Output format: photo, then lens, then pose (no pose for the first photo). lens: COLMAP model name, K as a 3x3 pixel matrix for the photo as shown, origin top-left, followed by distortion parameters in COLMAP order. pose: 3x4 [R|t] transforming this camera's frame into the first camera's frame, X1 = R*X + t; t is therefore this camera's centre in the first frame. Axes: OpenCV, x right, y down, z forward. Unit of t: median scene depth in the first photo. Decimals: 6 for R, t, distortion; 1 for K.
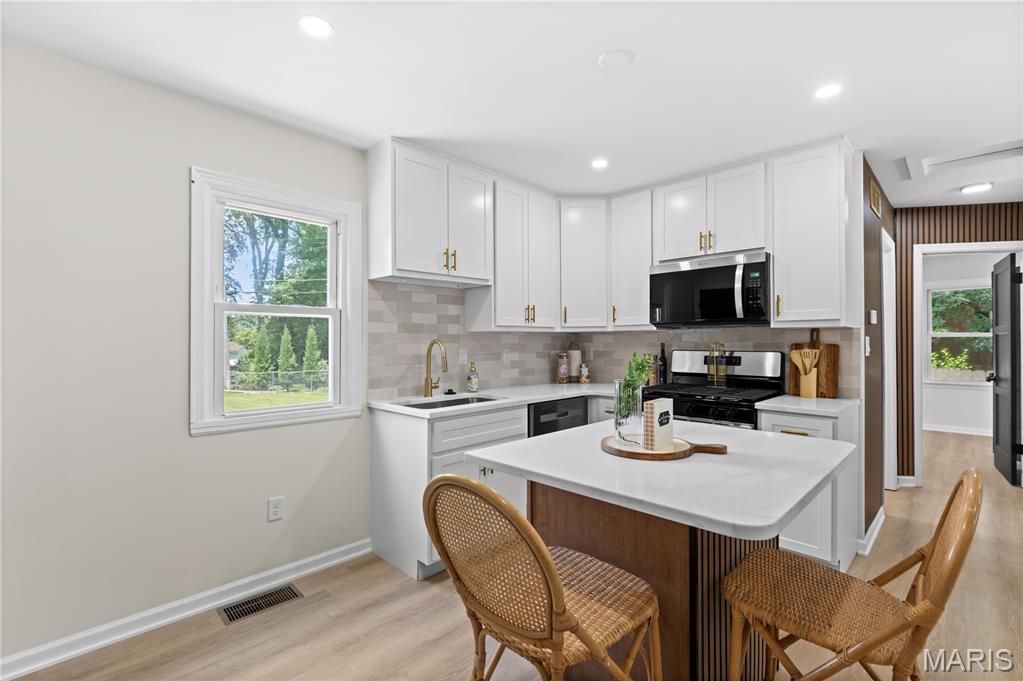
lens RADIAL K [[465.8, 0, 518.6], [0, 465.8, 340.1], [0, 0, 1]] dist [0.001770, 0.000207]
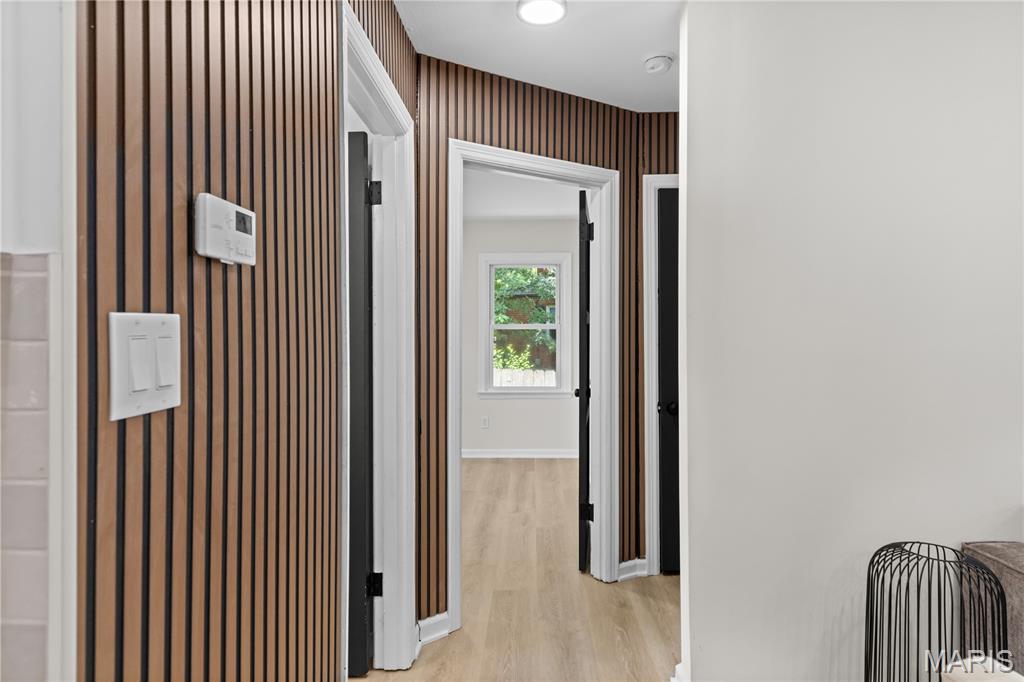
lens RADIAL K [[565.3, 0, 512.0], [0, 565.3, 341.0], [0, 0, 1]] dist [0.000867, 0.000328]
pose [[0.743039, -0.004001, 0.669237, 0.592730], [-0.005248, 0.999917, 0.011804, 0.000555], [-0.669228, -0.012282, 0.742956, 0.610341]]
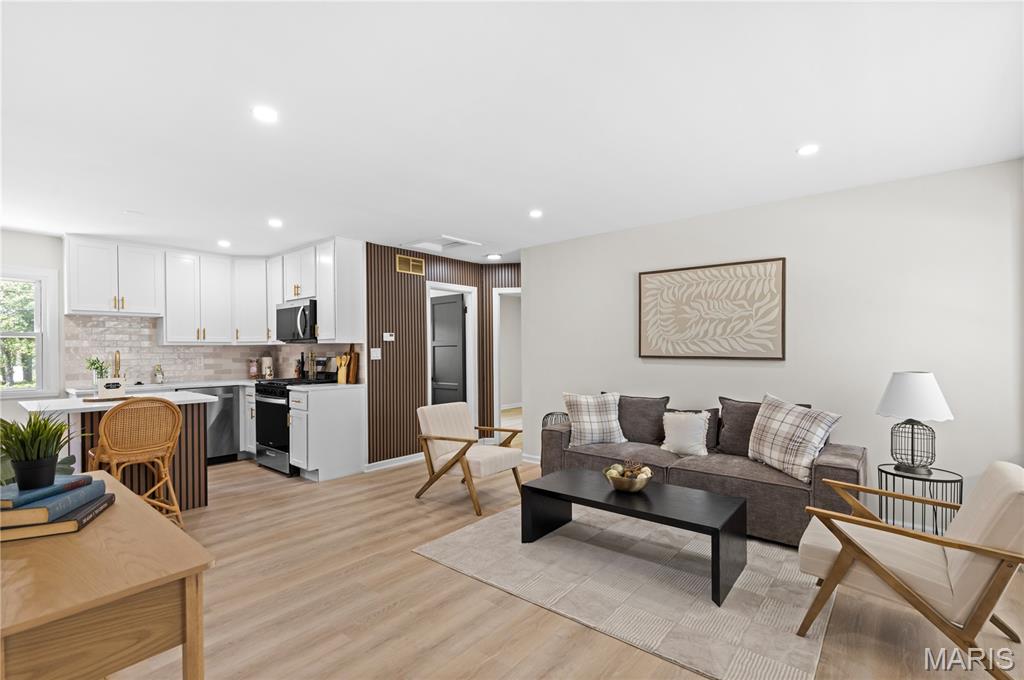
lens RADIAL K [[463.6, 0, 514.2], [0, 463.6, 353.8], [0, 0, 1]] dist [-0.001047, -0.000256]
pose [[0.997071, -0.002946, 0.076422, 0.952686], [0.002060, 0.999930, 0.011675, -0.005284], [-0.076451, -0.011484, 0.997007, -0.638882]]
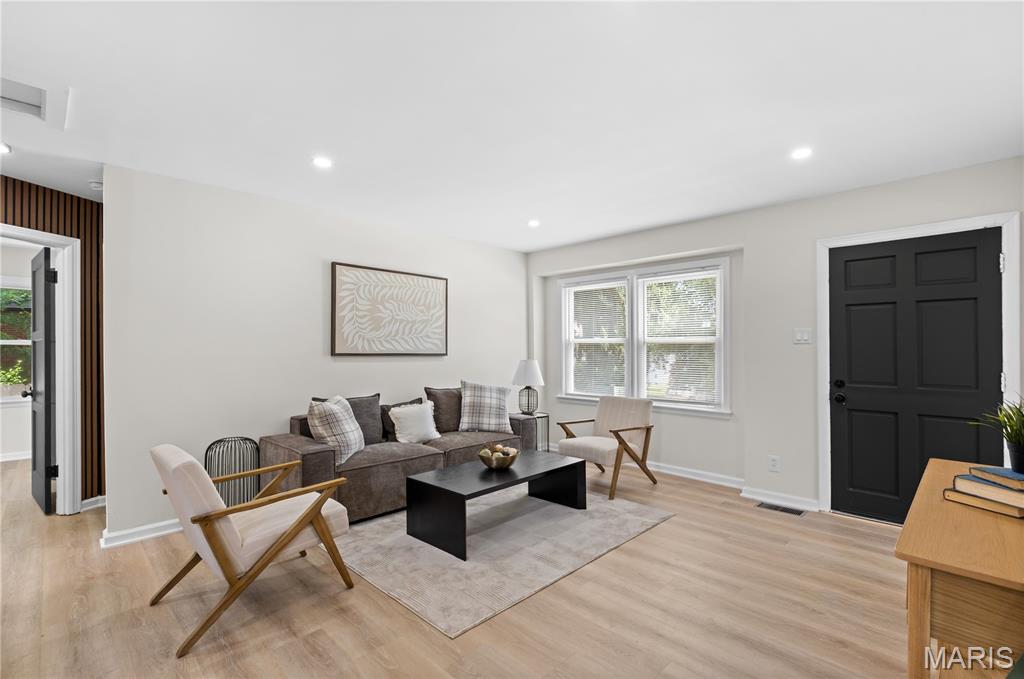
lens RADIAL K [[464.3, 0, 512.1], [0, 464.3, 347.7], [0, 0, 1]] dist [-0.000937, 0.000054]
pose [[0.018403, 0.007844, 0.999800, 0.249537], [0.001777, 0.999967, -0.007878, 0.010363], [-0.999829, 0.001922, 0.018388, 0.138742]]
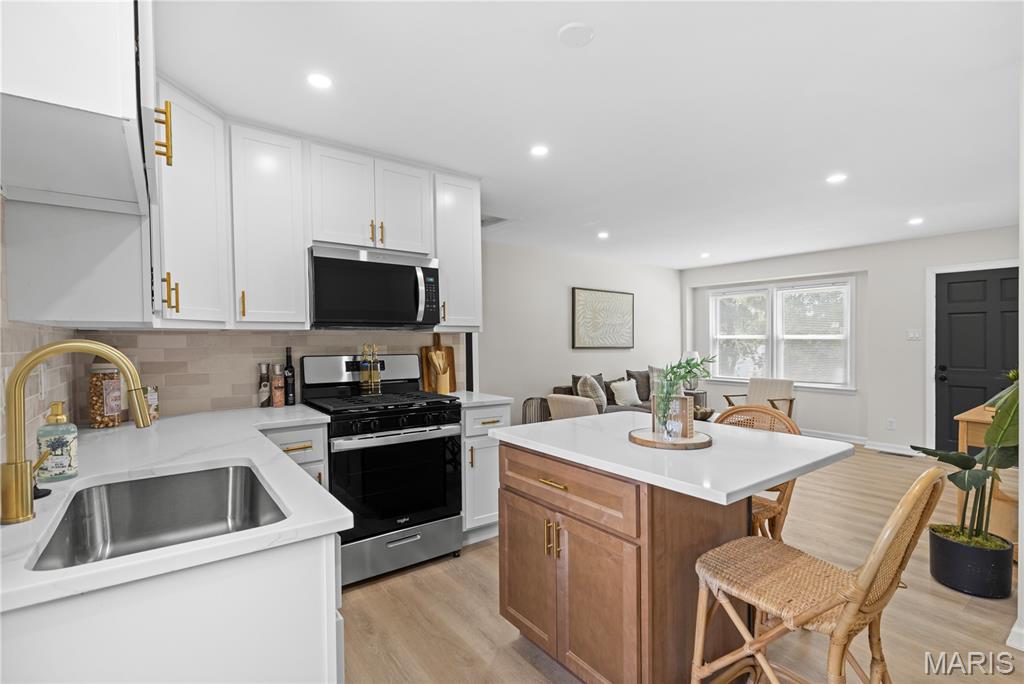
lens RADIAL K [[471.2, 0, 512.5], [0, 471.2, 348.0], [0, 0, 1]] dist [0.000941, 0.000045]
pose [[0.158263, -0.009368, 0.987352, -0.412452], [0.003261, 0.999954, 0.008965, 0.001596], [-0.987392, 0.001801, 0.158287, 0.551084]]
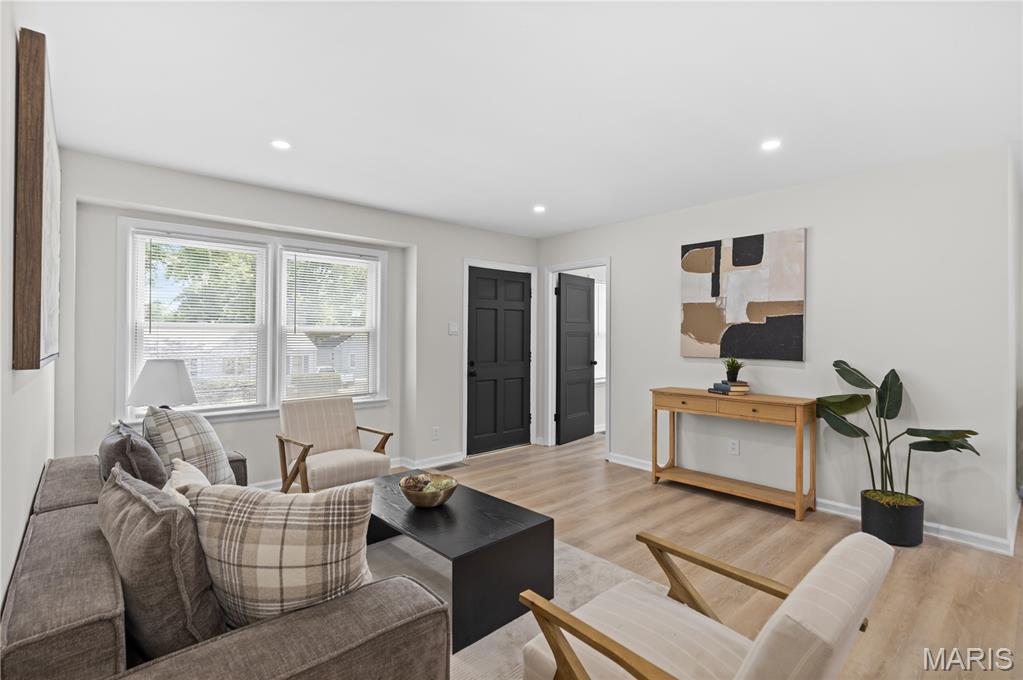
lens RADIAL K [[483.3, 0, 511.5], [0, 483.3, 340.0], [0, 0, 1]] dist [-0.001863, -0.000128]
pose [[-0.997143, 0.002941, 0.075480, 1.052909], [0.003551, 0.999962, 0.007953, -0.001694], [-0.075453, 0.008199, -0.997116, 0.918326]]
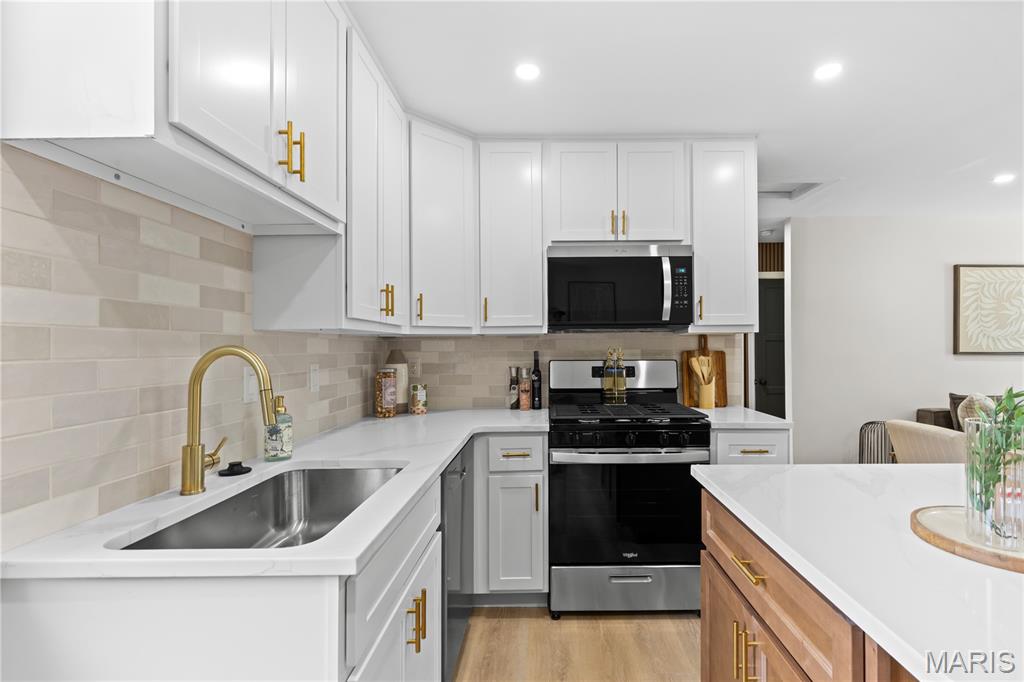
lens RADIAL K [[482.0, 0, 551.2], [0, 482.0, 345.0], [0, 0, 1]] dist [0.001446, 0.000069]
pose [[0.713359, 0.002284, 0.700795, -0.236525], [0.003126, 0.999974, -0.006441, 0.001223], [-0.700792, 0.006785, 0.713333, 0.448503]]
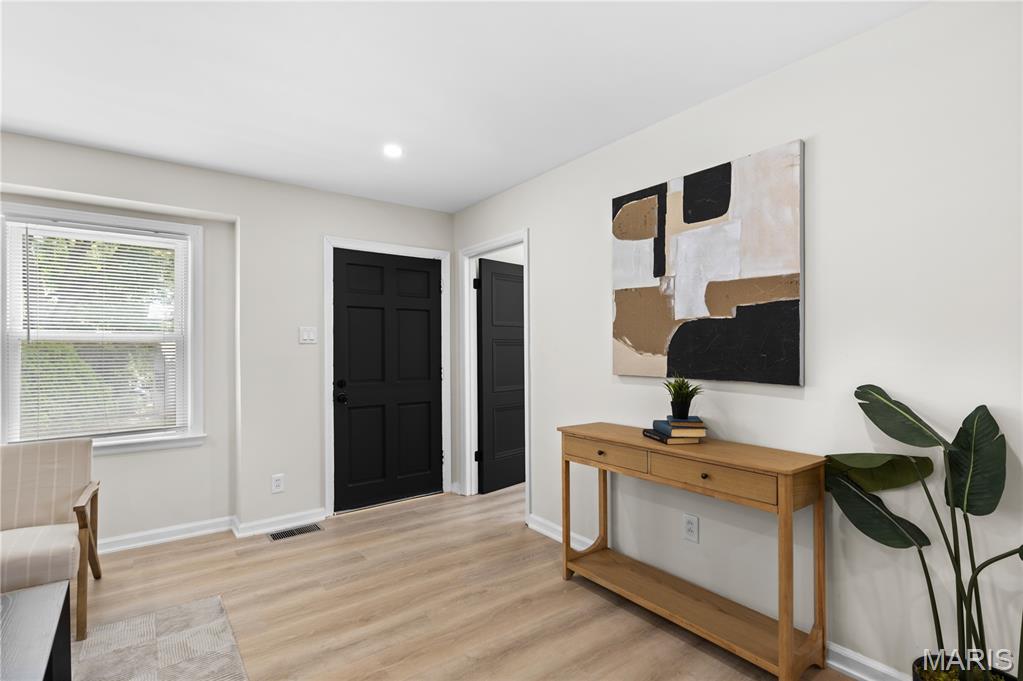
lens RADIAL K [[485.0, 0, 511.7], [0, 485.0, 347.6], [0, 0, 1]] dist [-0.001589, -0.000459]
pose [[-0.987156, 0.010569, 0.159410, 0.741780], [0.010589, 0.999944, -0.000723, 0.007304], [-0.159409, 0.000974, -0.987212, 0.438113]]
